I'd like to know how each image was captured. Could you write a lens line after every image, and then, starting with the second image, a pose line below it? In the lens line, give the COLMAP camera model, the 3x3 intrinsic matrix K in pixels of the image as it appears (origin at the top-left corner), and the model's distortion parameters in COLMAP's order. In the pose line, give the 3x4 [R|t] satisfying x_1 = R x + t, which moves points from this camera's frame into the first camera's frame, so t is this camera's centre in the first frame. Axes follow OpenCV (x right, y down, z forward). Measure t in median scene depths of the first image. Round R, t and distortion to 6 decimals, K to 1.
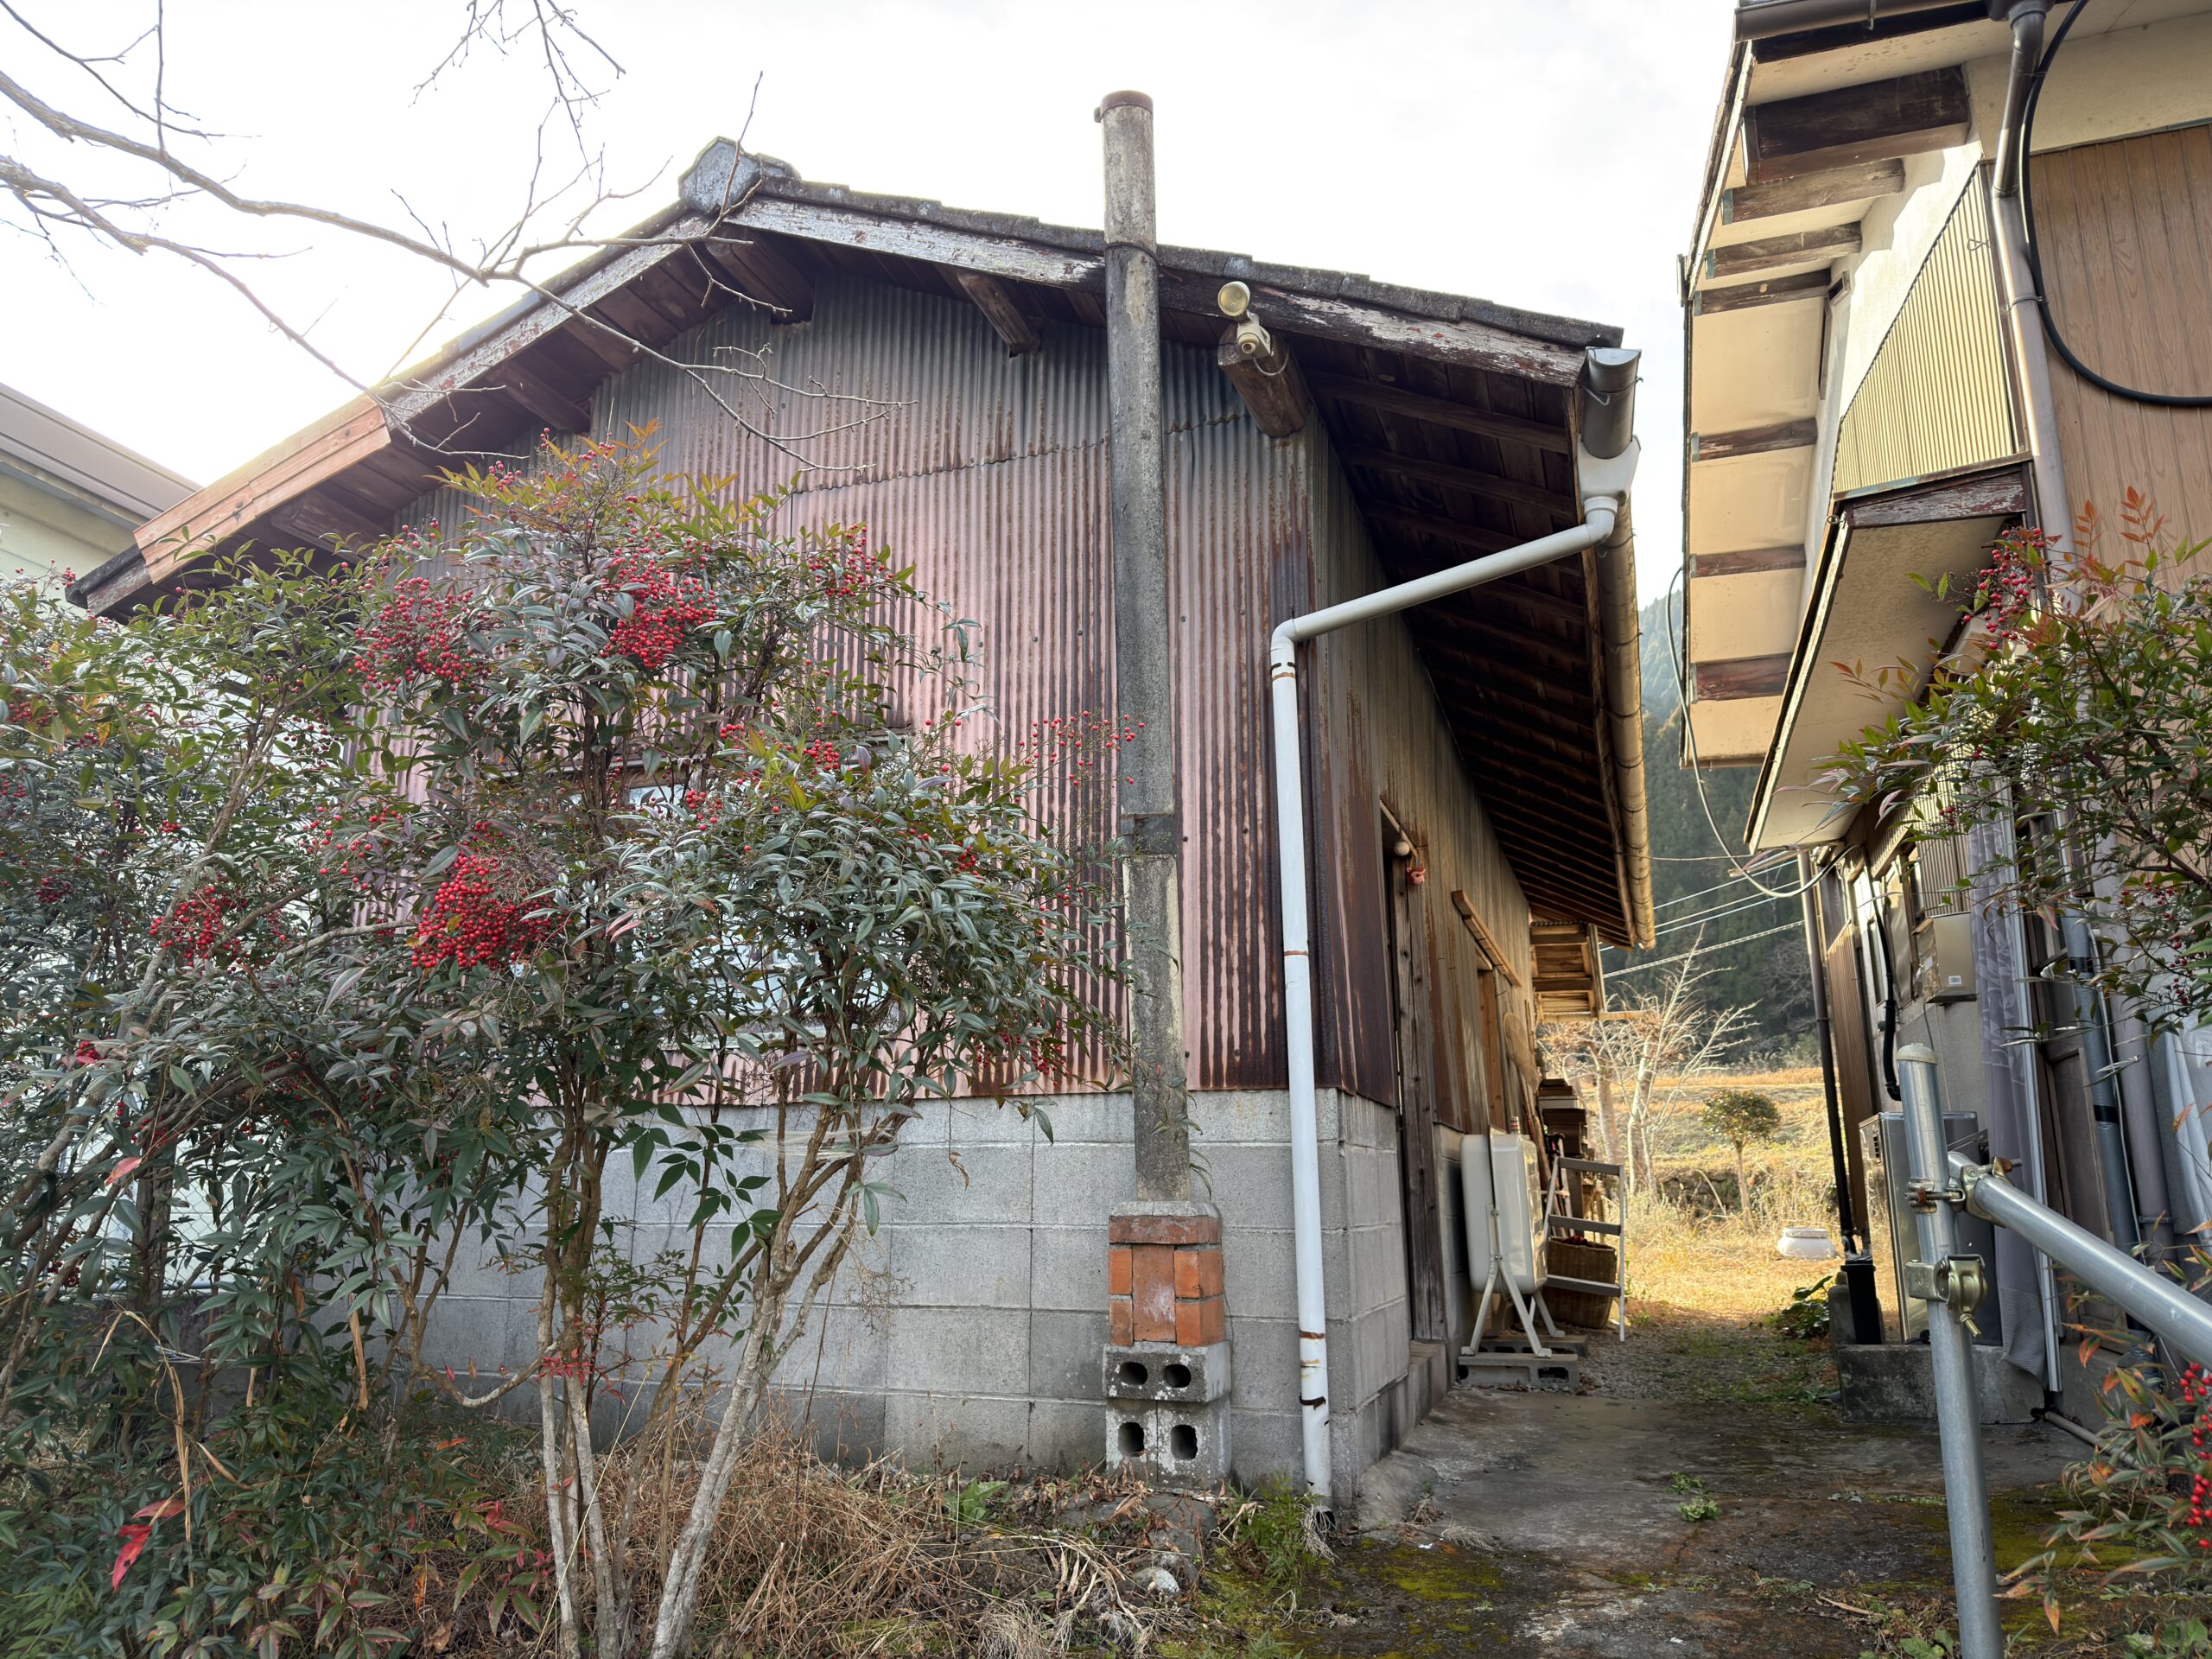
lens RADIAL K [[1570.8, 0, 1099.0], [0, 1570.8, 843.1], [0, 0, 1]] dist [0.012174, -0.014994]
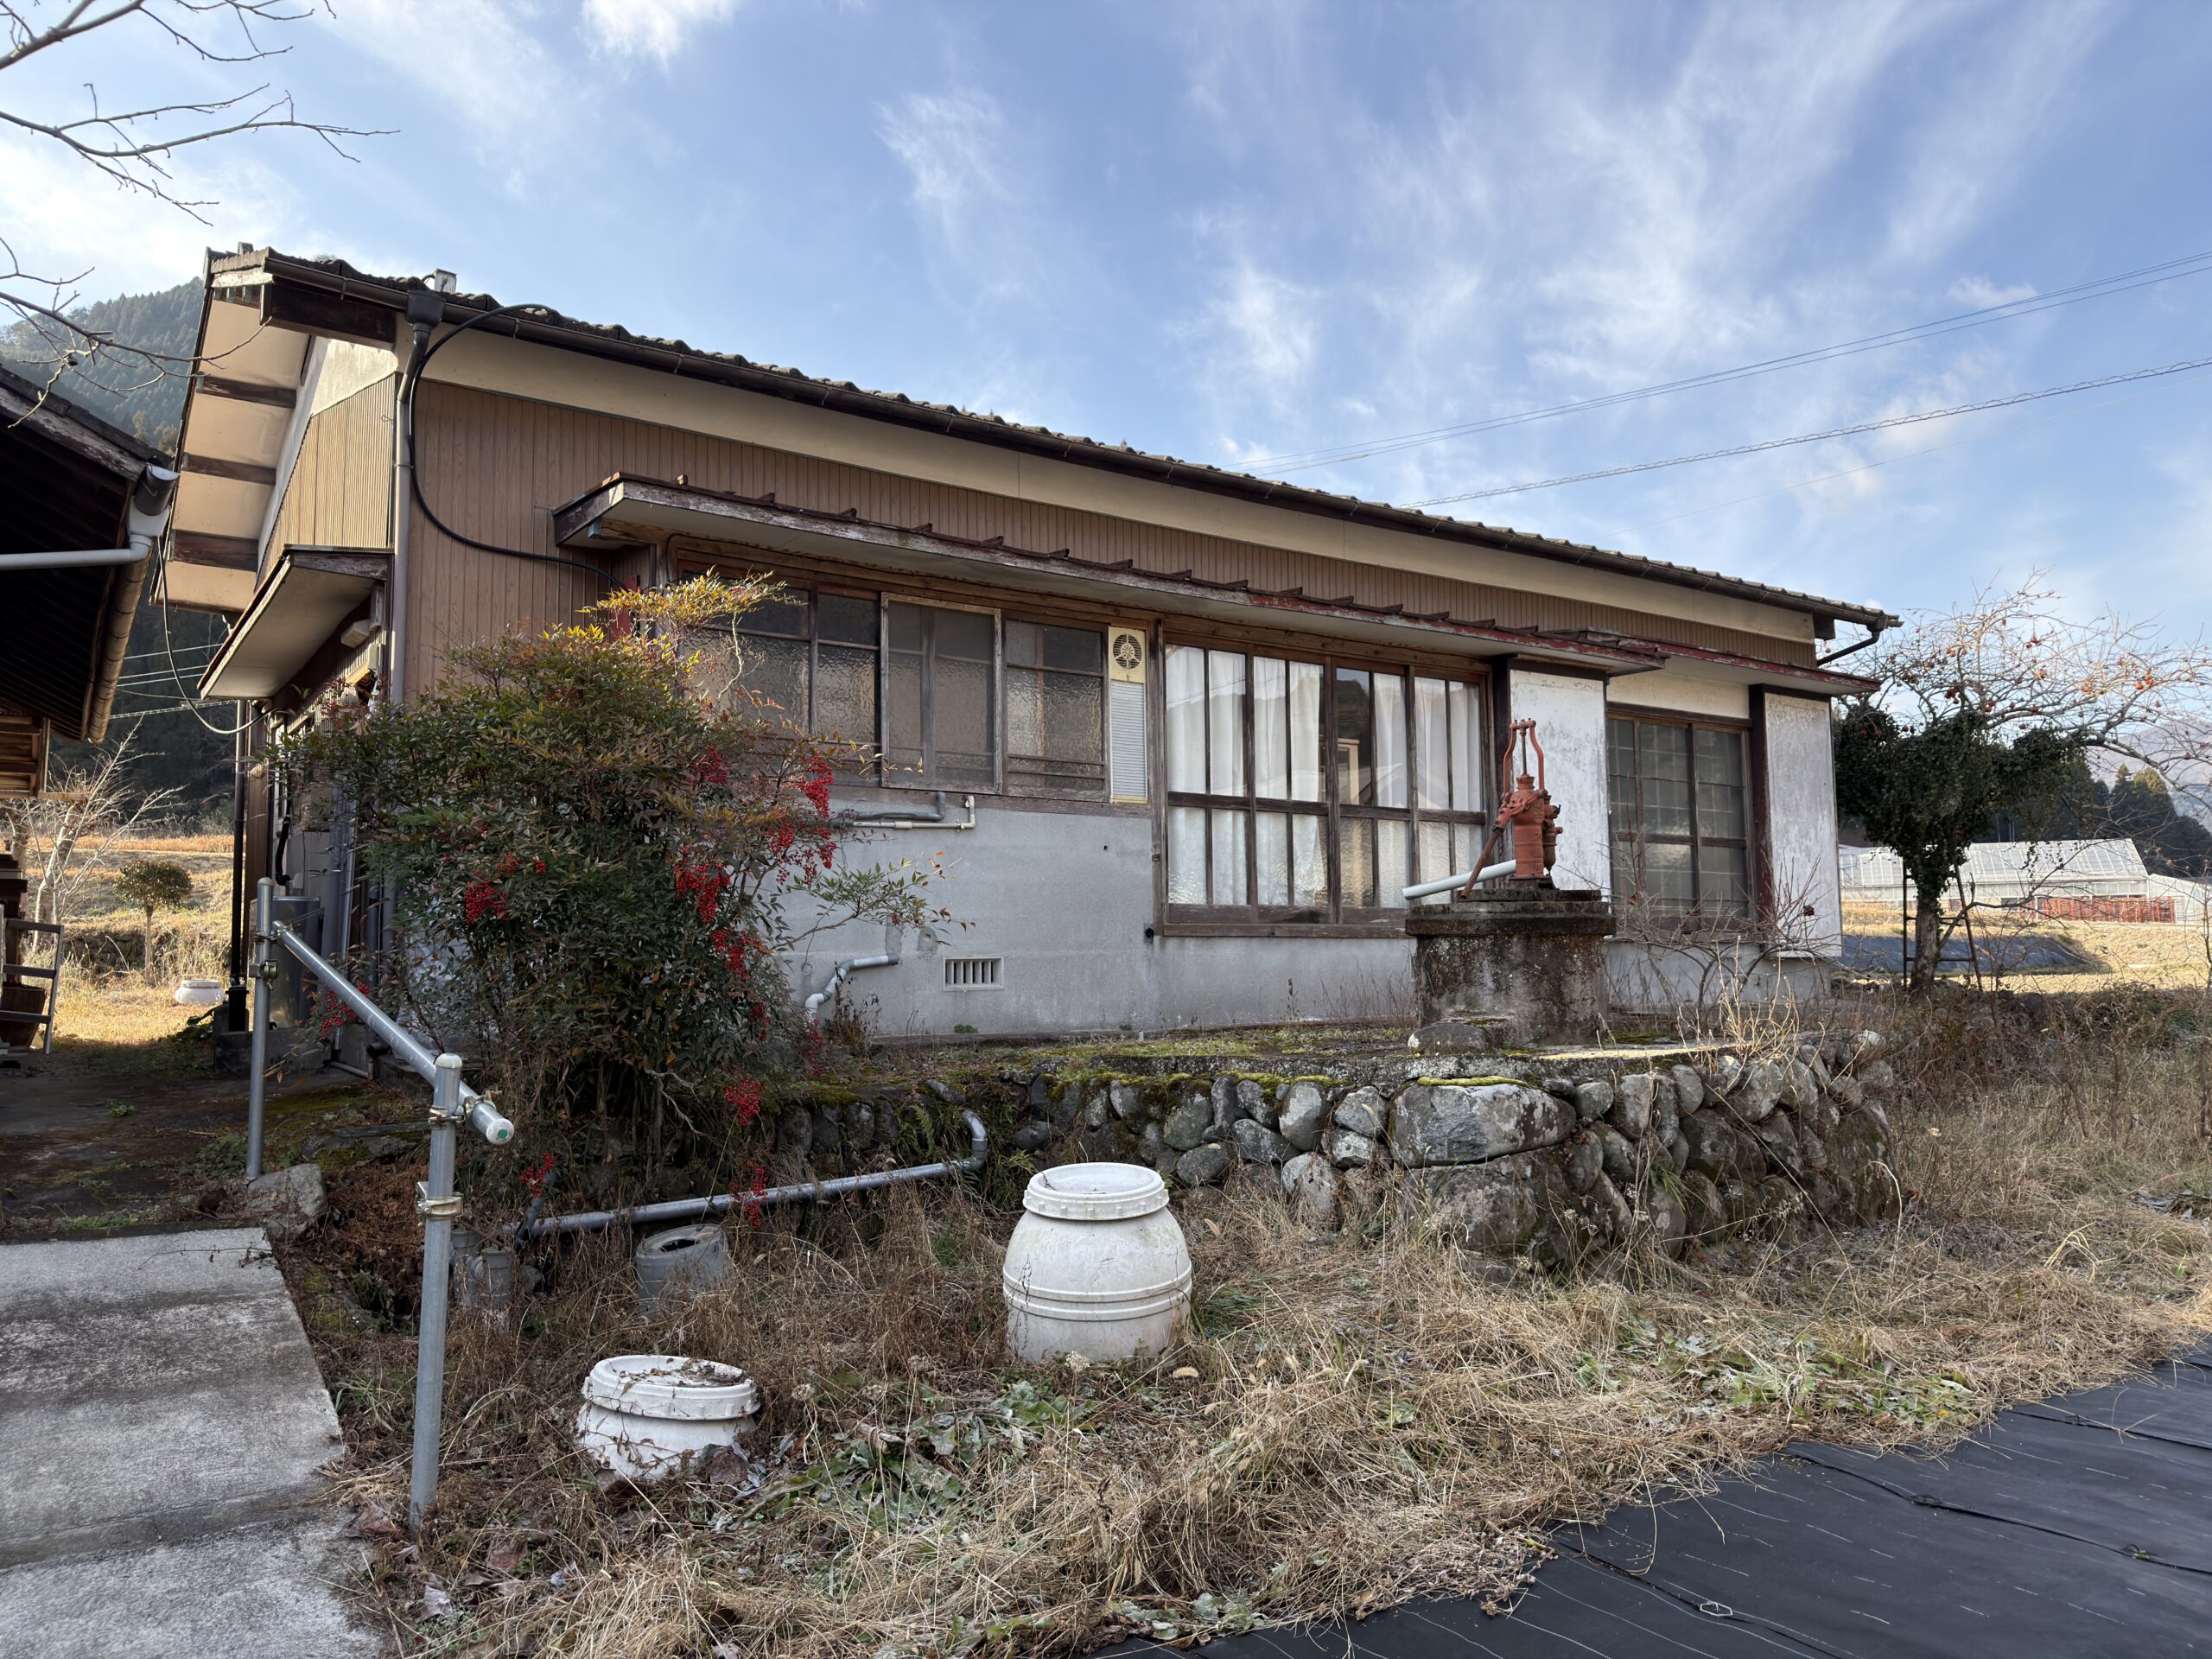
lens RADIAL K [[1570.8, 0, 1091.3], [0, 1570.8, 835.7], [0, 0, 1]] dist [0.012174, -0.014994]
pose [[0.602083, 0.061752, 0.796042, -0.175767], [-0.173539, 0.983291, 0.054979, -0.077476], [-0.779346, -0.171246, 0.602740, -0.388368]]
